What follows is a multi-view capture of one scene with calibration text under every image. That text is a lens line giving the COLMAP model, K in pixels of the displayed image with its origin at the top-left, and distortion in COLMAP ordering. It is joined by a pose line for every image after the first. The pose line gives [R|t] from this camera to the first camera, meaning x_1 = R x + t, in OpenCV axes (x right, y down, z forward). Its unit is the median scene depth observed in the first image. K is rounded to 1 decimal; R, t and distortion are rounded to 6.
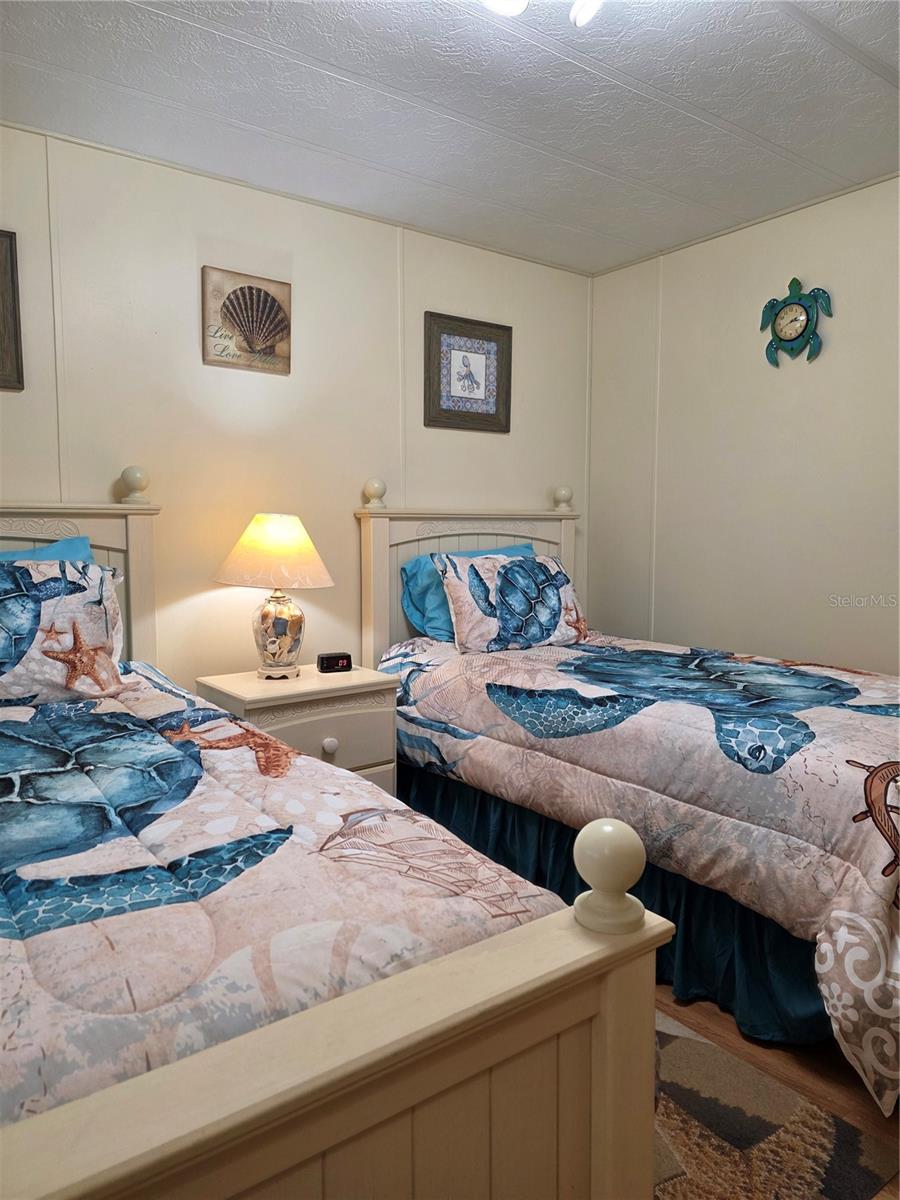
lens RADIAL K [[804.9, 0, 452.4], [0, 804.9, 599.3], [0, 0, 1]] dist [0.062593, -0.058892]
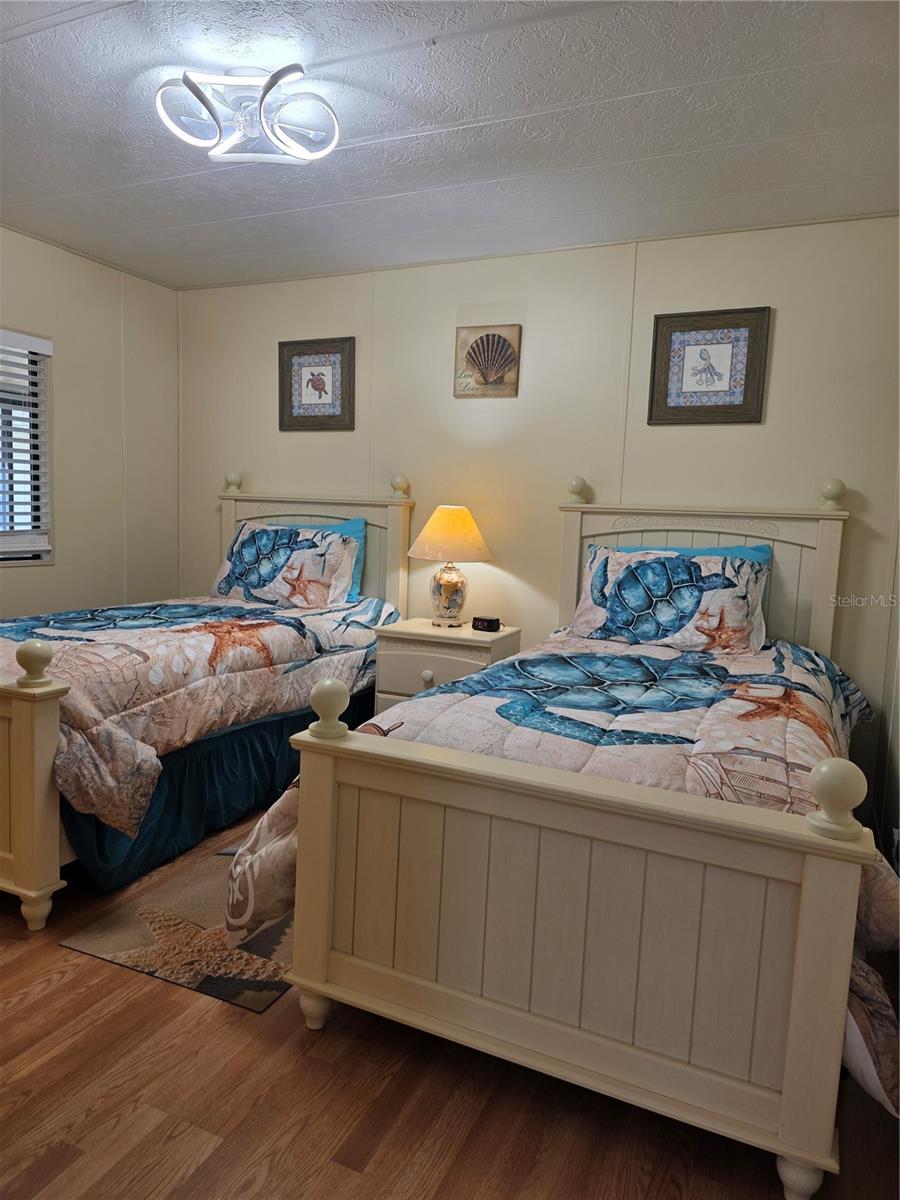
lens RADIAL K [[804.9, 0, 455.3], [0, 804.9, 603.9], [0, 0, 1]] dist [0.062593, -0.058892]
pose [[0.479396, 0.111553, -0.870480, 0.843386], [-0.120160, 0.990890, 0.060808, -0.021981], [0.869333, 0.075446, 0.488433, 0.314586]]
